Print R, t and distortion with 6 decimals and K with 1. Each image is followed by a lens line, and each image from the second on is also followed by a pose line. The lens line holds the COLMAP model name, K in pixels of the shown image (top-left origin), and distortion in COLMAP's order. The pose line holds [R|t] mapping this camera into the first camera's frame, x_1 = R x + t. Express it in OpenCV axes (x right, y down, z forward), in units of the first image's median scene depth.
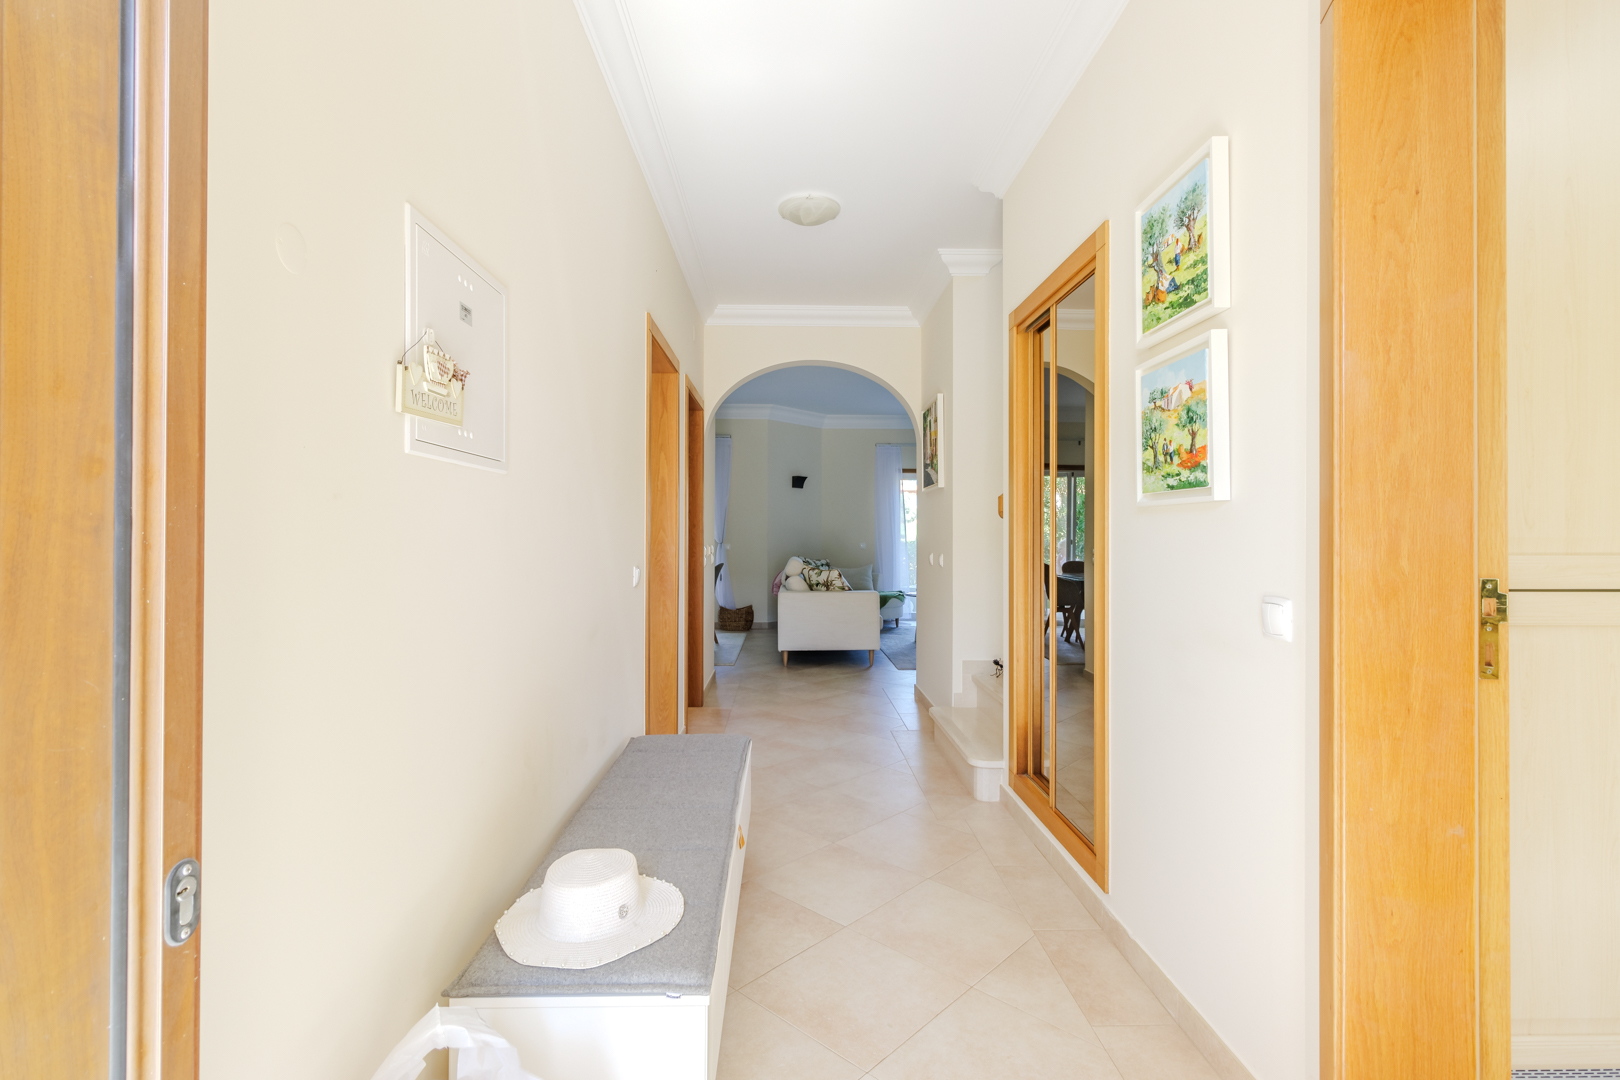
lens RADIAL K [[759.2, 0, 804.3], [0, 759.2, 537.0], [0, 0, 1]] dist [-0.001742, -0.000190]
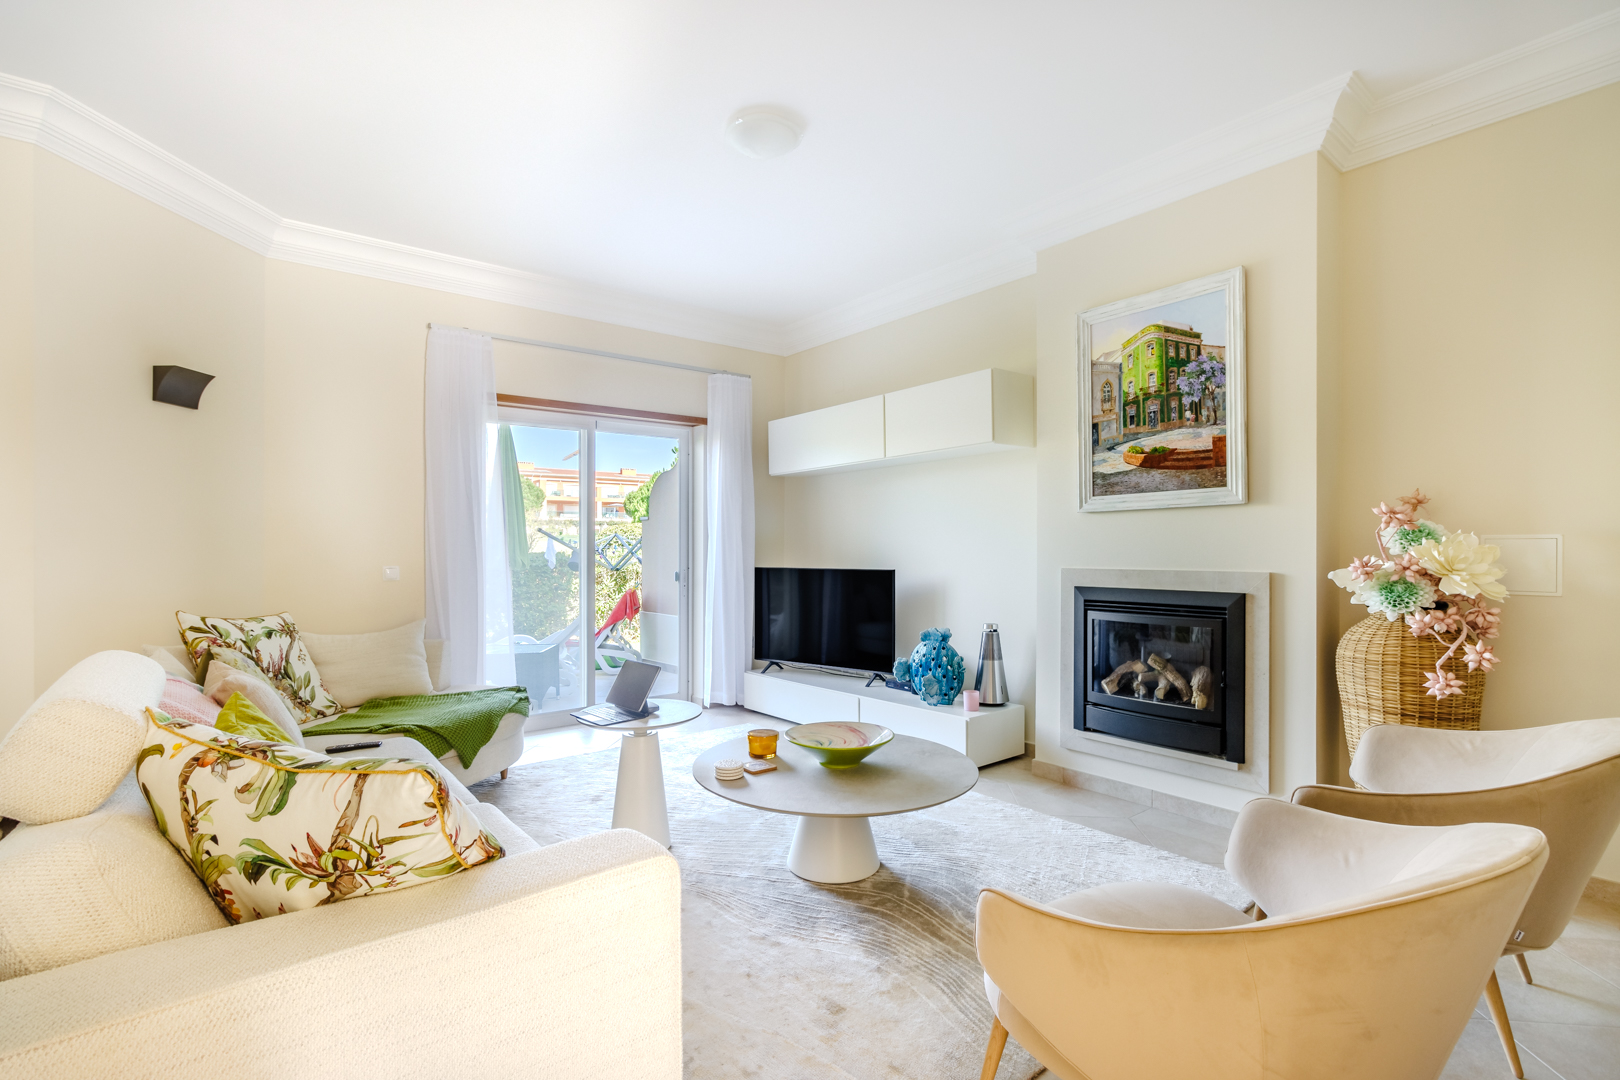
lens RADIAL K [[759.2, 0, 804.3], [0, 759.2, 537.0], [0, 0, 1]] dist [-0.001742, -0.000190]
pose [[0.796434, -0.001185, 0.604725, 0.012451], [0.015728, 0.999700, -0.018755, 0.002180], [-0.604521, 0.024448, 0.796214, 0.795387]]
